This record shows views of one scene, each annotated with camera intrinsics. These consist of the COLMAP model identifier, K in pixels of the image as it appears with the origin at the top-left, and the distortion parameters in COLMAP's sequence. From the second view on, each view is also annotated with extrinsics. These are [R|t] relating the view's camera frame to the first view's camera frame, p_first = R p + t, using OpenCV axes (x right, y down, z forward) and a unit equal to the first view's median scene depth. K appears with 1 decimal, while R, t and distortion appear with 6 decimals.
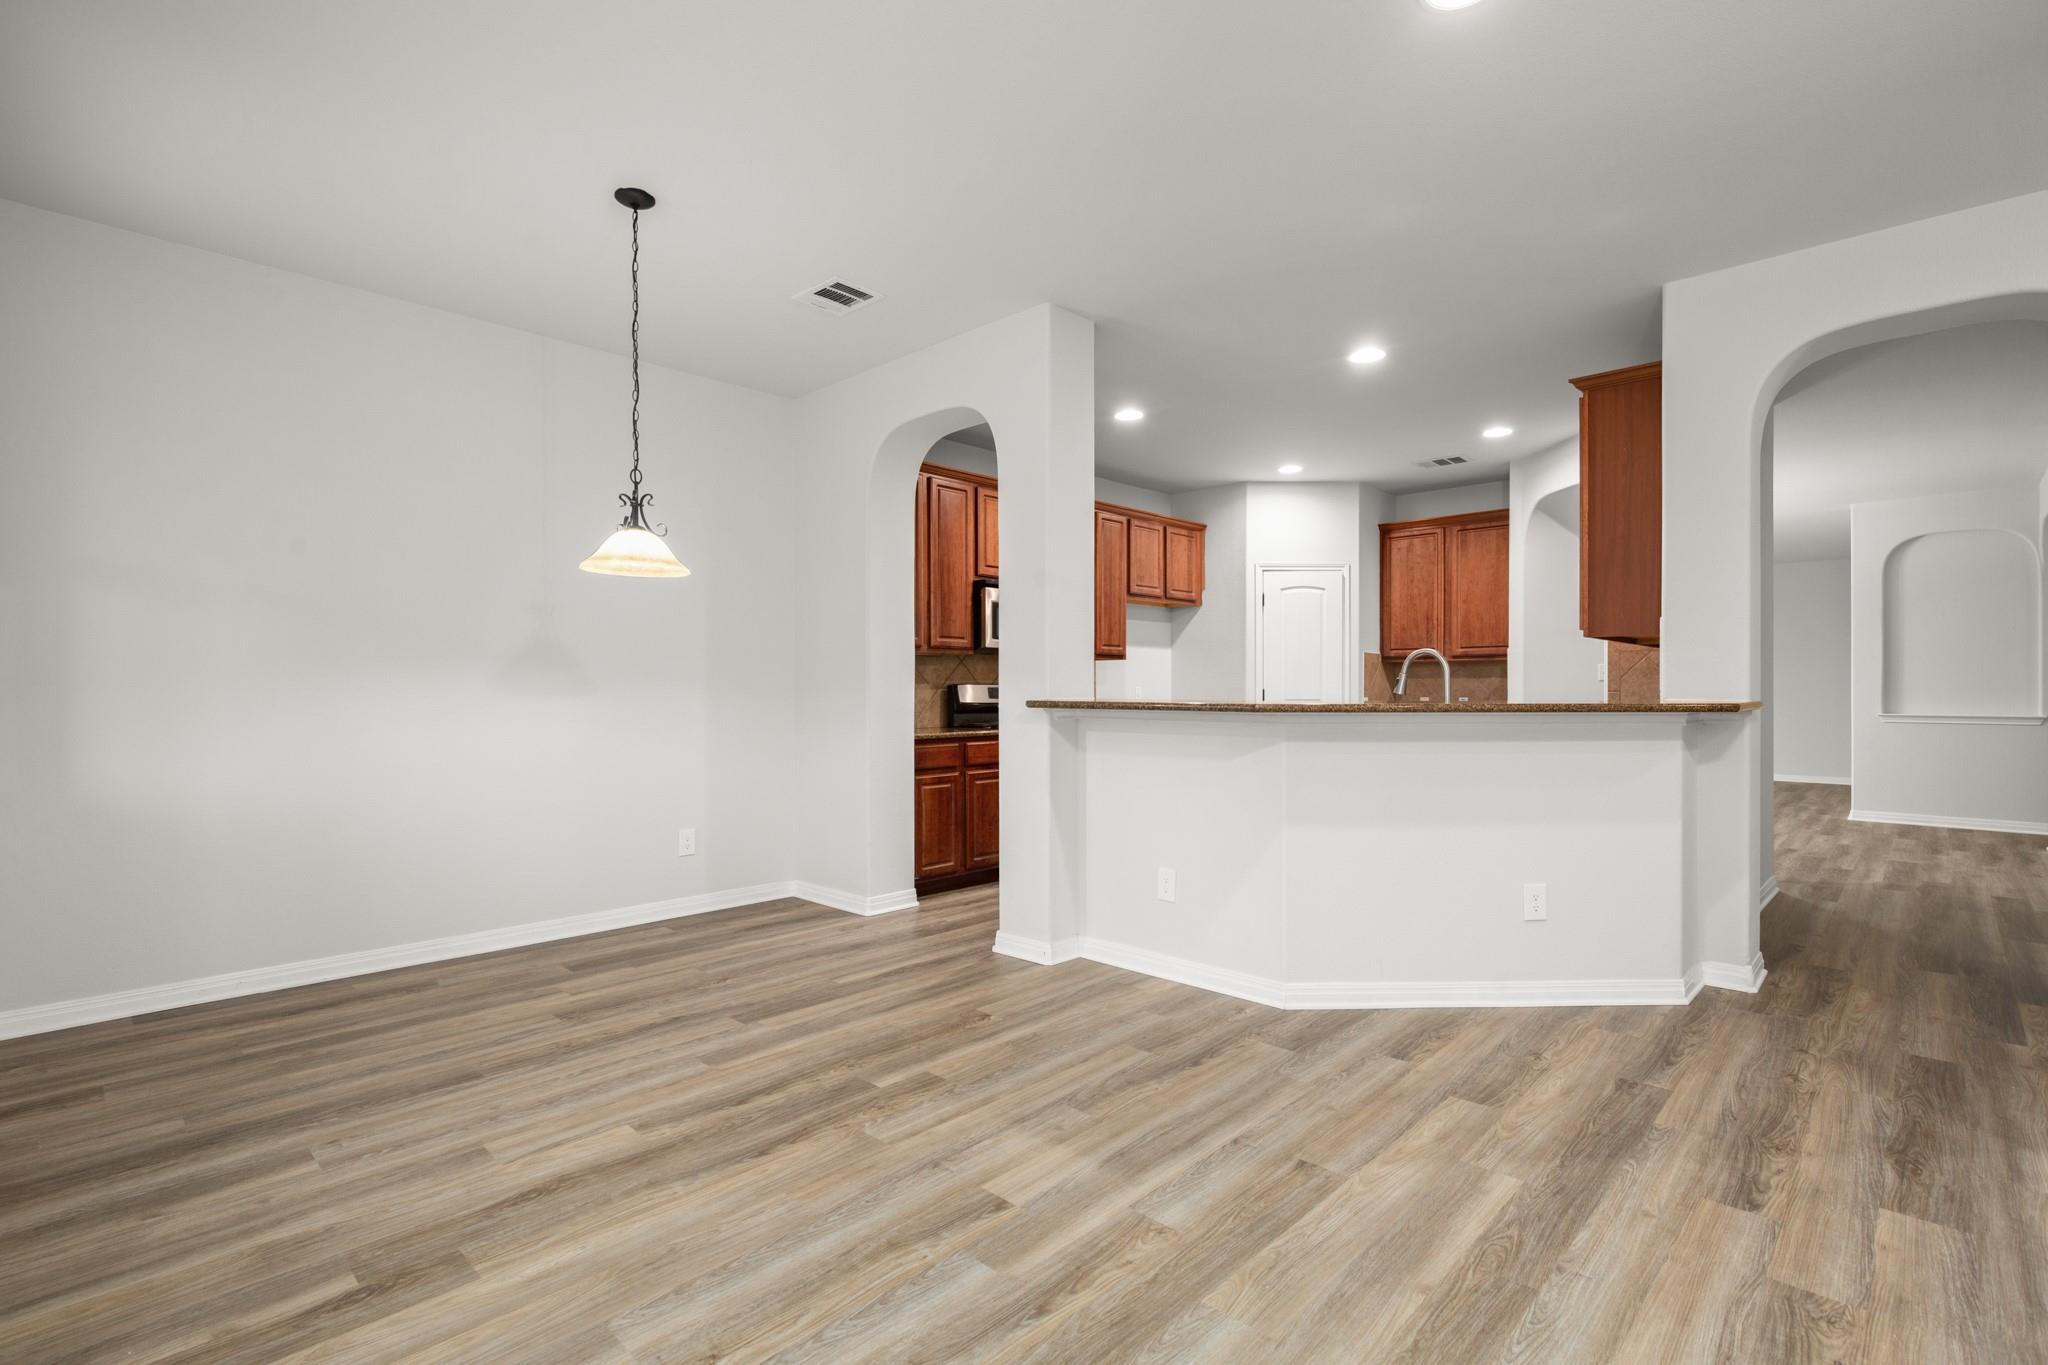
lens RADIAL K [[949.2, 0, 1042.9], [0, 949.2, 695.0], [0, 0, 1]] dist [0.005980, -0.001698]
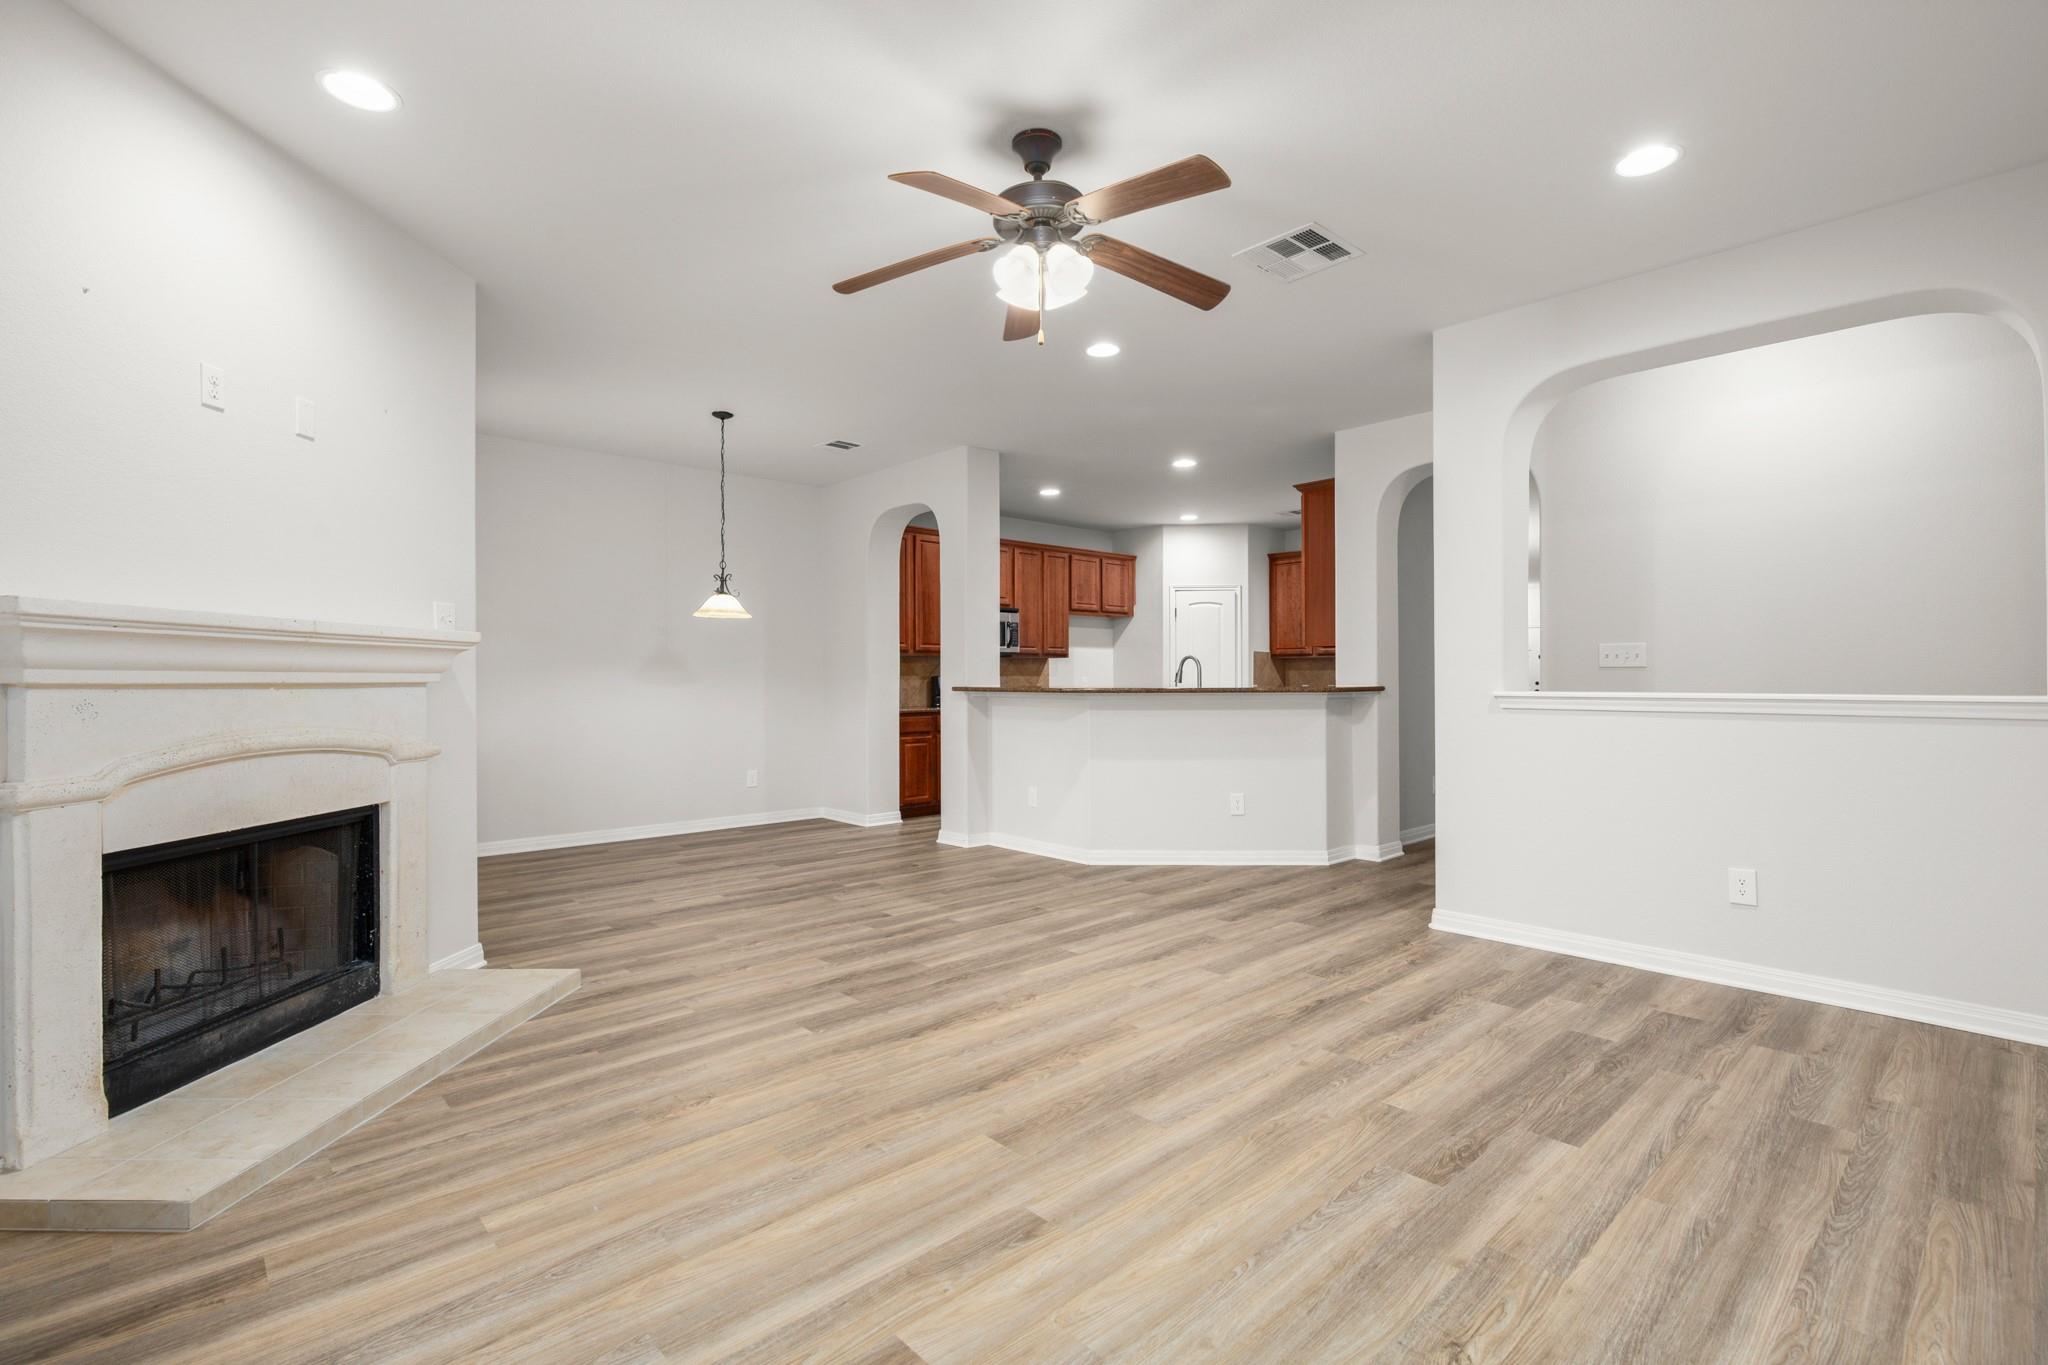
lens RADIAL K [[949.2, 0, 1062.3], [0, 949.2, 667.4], [0, 0, 1]] dist [0.005980, -0.001698]
pose [[0.998710, -0.003308, -0.050670, 0.240107], [0.002475, 0.999861, -0.016498, -0.000179], [0.050718, 0.016352, 0.998579, -0.598730]]
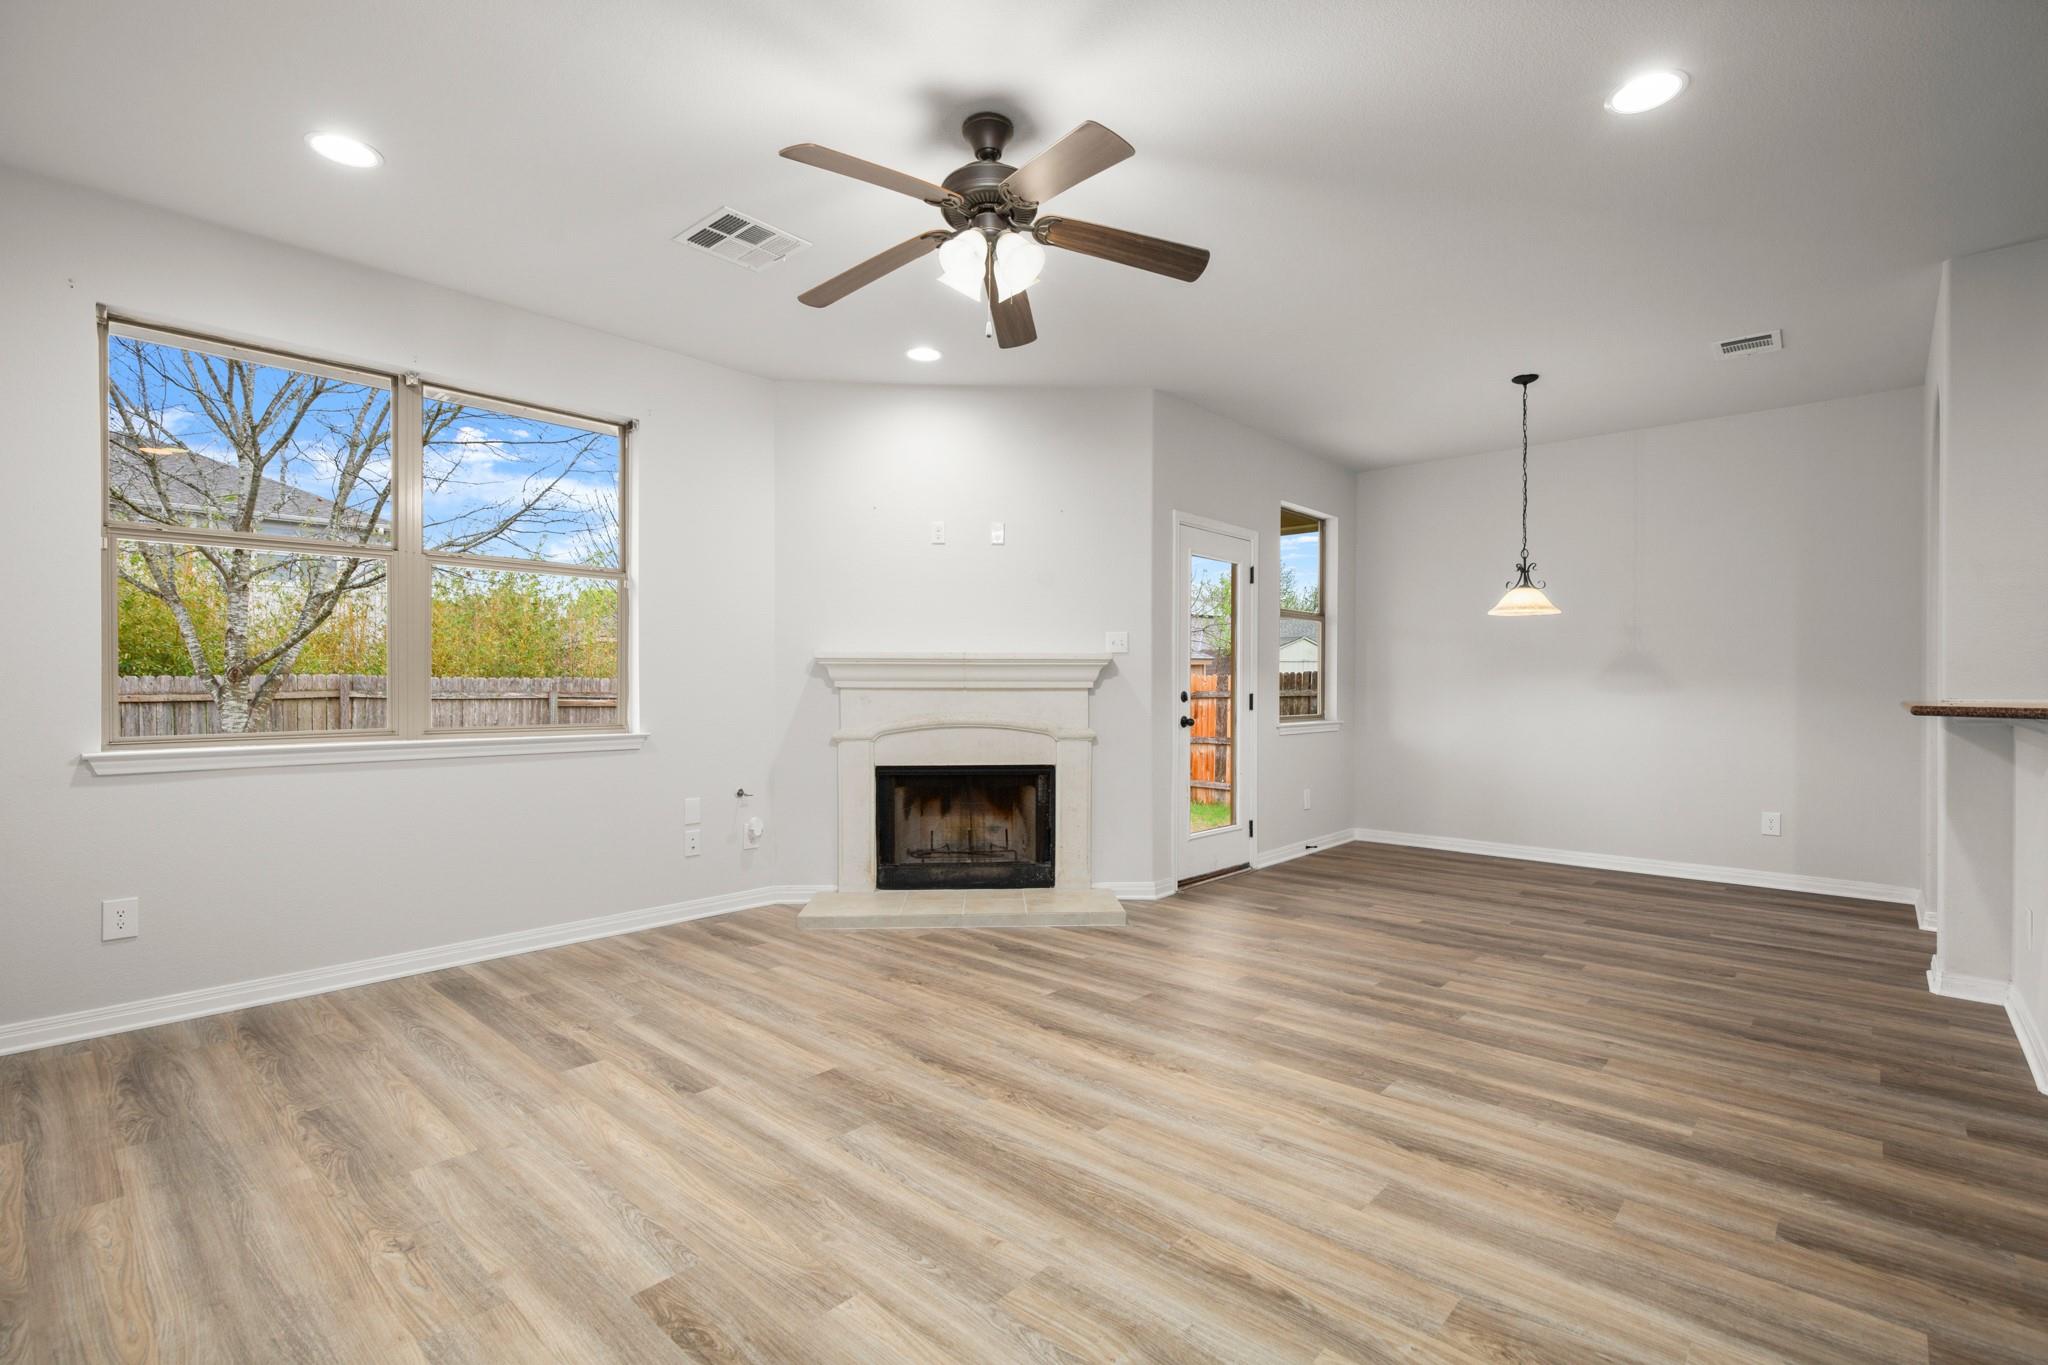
lens RADIAL K [[949.2, 0, 1018.8], [0, 949.2, 678.2], [0, 0, 1]] dist [0.005980, -0.001698]
pose [[-0.002755, -0.009384, -0.999952, 0.862732], [-0.004709, 0.999945, -0.009371, -0.002390], [0.999985, 0.004683, -0.002799, 0.121019]]
